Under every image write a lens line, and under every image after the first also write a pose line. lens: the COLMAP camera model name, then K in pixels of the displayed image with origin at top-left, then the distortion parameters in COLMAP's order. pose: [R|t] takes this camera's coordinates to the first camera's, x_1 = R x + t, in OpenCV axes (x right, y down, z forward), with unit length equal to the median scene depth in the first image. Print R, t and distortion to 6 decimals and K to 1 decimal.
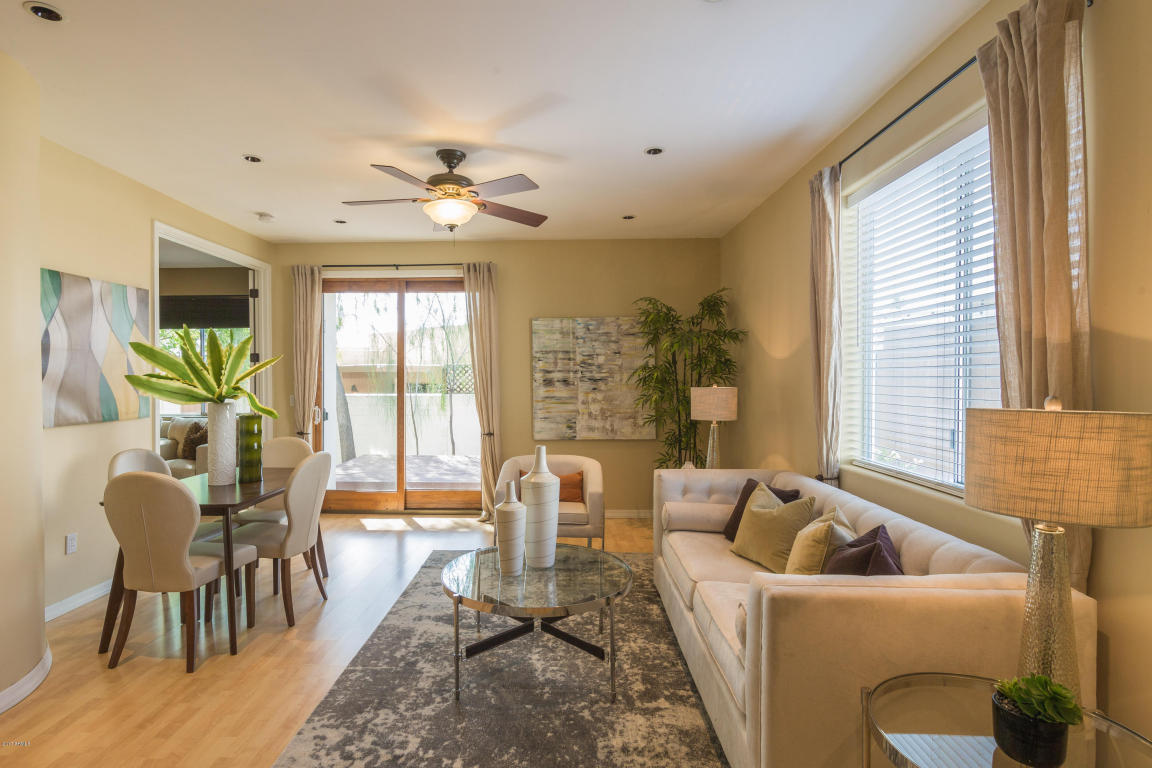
lens RADIAL K [[528.2, 0, 556.6], [0, 528.2, 383.6], [0, 0, 1]] dist [0.000856, -0.000027]
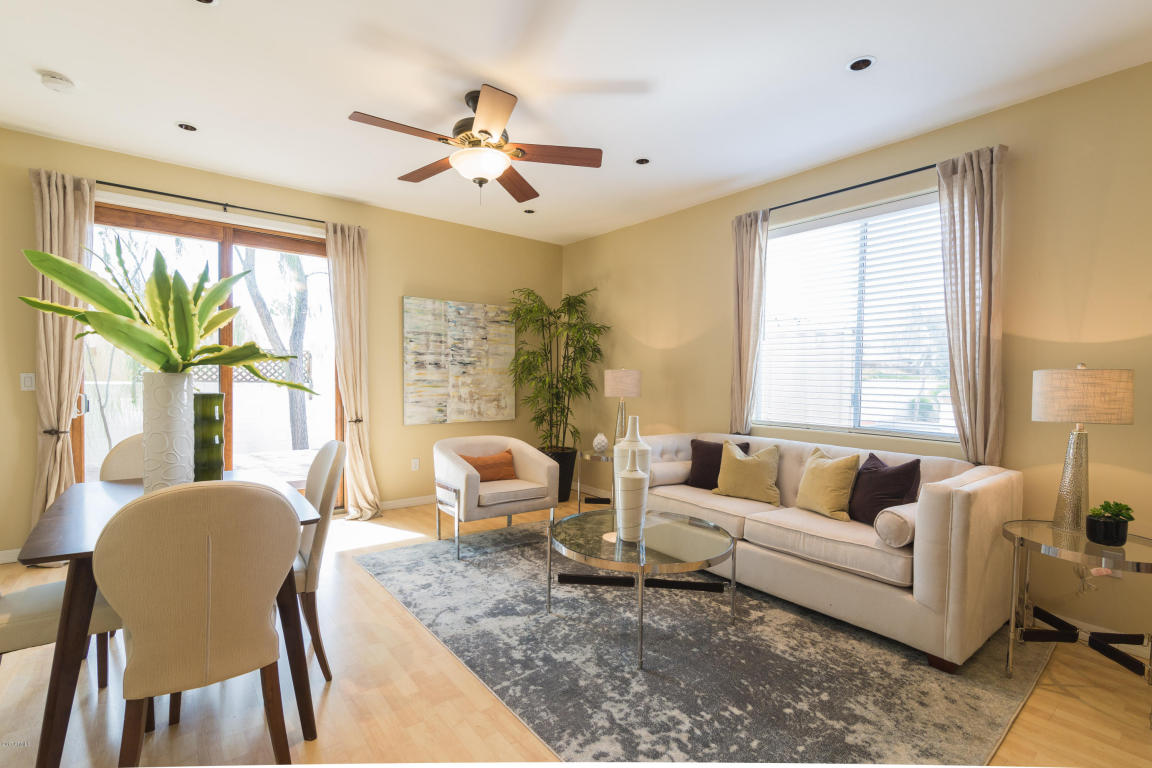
lens RADIAL K [[483.2, 0, 536.4], [0, 483.2, 391.2], [0, 0, 1]] dist [0.001006, 0.000019]
pose [[0.797615, -0.003445, 0.603157, -0.380708], [-0.011759, 0.999705, 0.021260, 0.024732], [-0.603052, -0.024050, 0.797339, 0.172395]]
